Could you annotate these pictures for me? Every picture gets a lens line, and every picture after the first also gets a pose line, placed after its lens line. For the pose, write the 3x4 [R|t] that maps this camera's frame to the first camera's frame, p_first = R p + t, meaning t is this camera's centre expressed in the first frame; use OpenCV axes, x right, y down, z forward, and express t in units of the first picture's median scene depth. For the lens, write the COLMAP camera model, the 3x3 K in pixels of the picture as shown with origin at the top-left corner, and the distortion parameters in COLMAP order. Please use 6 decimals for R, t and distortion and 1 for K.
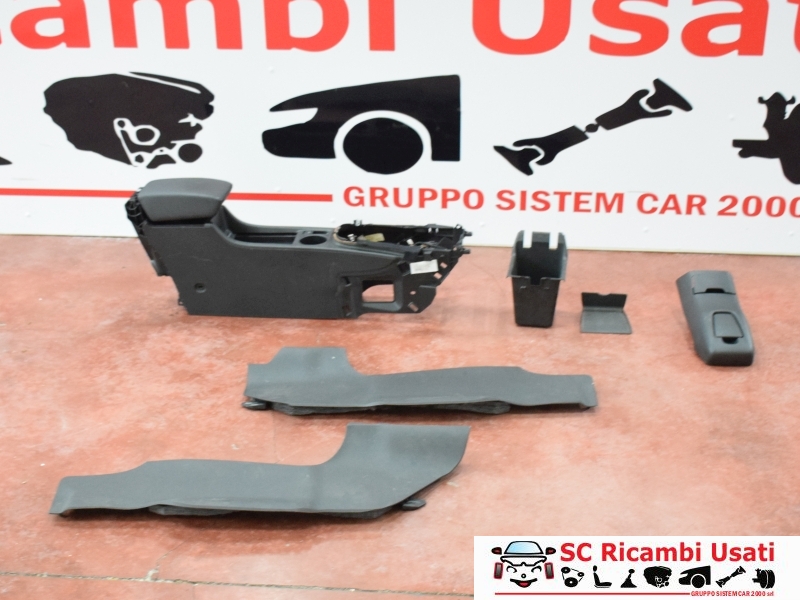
lens RADIAL K [[1187.4, 0, 402.8], [0, 1187.4, 303.1], [0, 0, 1]] dist [-0.016682, 0.000000]
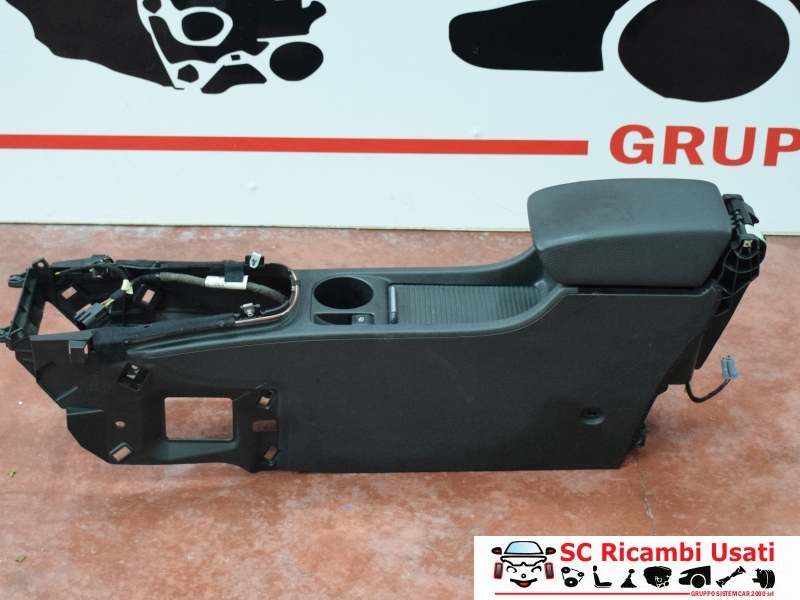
lens RADIAL K [[1726.2, 0, 402.7], [0, 1726.2, 300.8], [0, 0, 1]] dist [-0.029528, 0.000000]
pose [[0.999049, -0.021816, 0.037764, -0.175333], [0.016811, 0.991616, 0.128119, -0.126991], [-0.040242, -0.127362, 0.991040, 0.312543]]
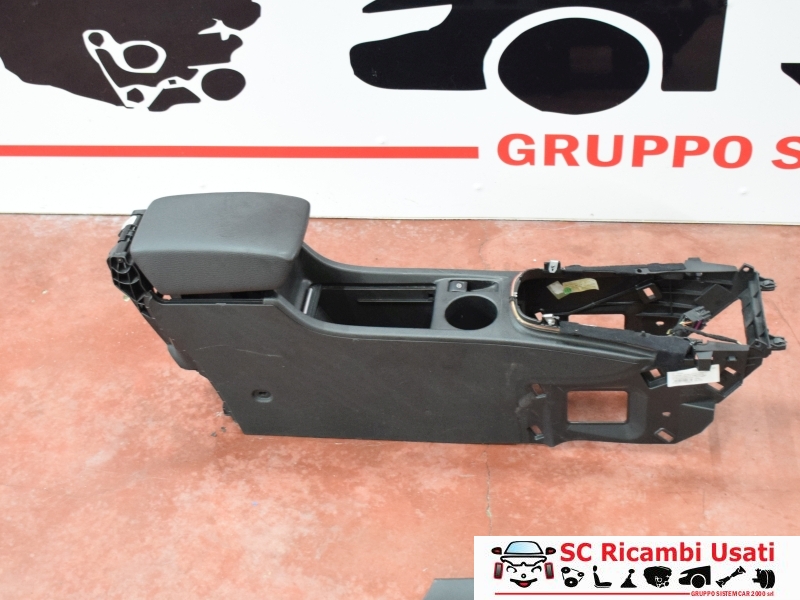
lens RADIAL K [[1187.4, 0, 401.7], [0, 1187.4, 300.3], [0, 0, 1]] dist [-0.016682, 0.000000]
pose [[0.998438, -0.026937, -0.048958, -0.074866], [0.038989, 0.963453, 0.265025, -0.185012], [0.040030, -0.266520, 0.962998, 0.464634]]
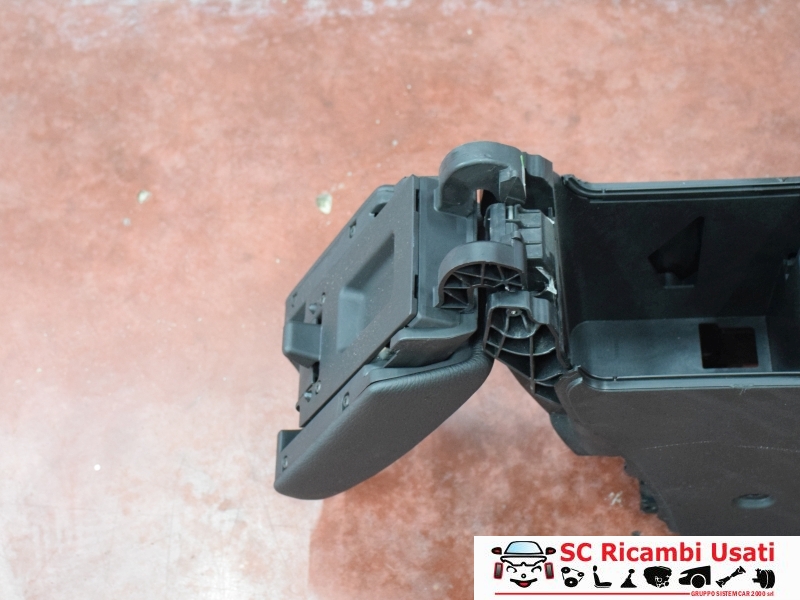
lens RADIAL K [[1664.3, 0, 398.5], [0, 1664.3, 298.1], [0, 0, 1]] dist [-0.023332, 0.000000]
pose [[0.996080, -0.086516, 0.018408, -0.236098], [0.060334, 0.816742, 0.573840, -0.246561], [-0.064681, -0.570480, 0.818761, 0.692354]]
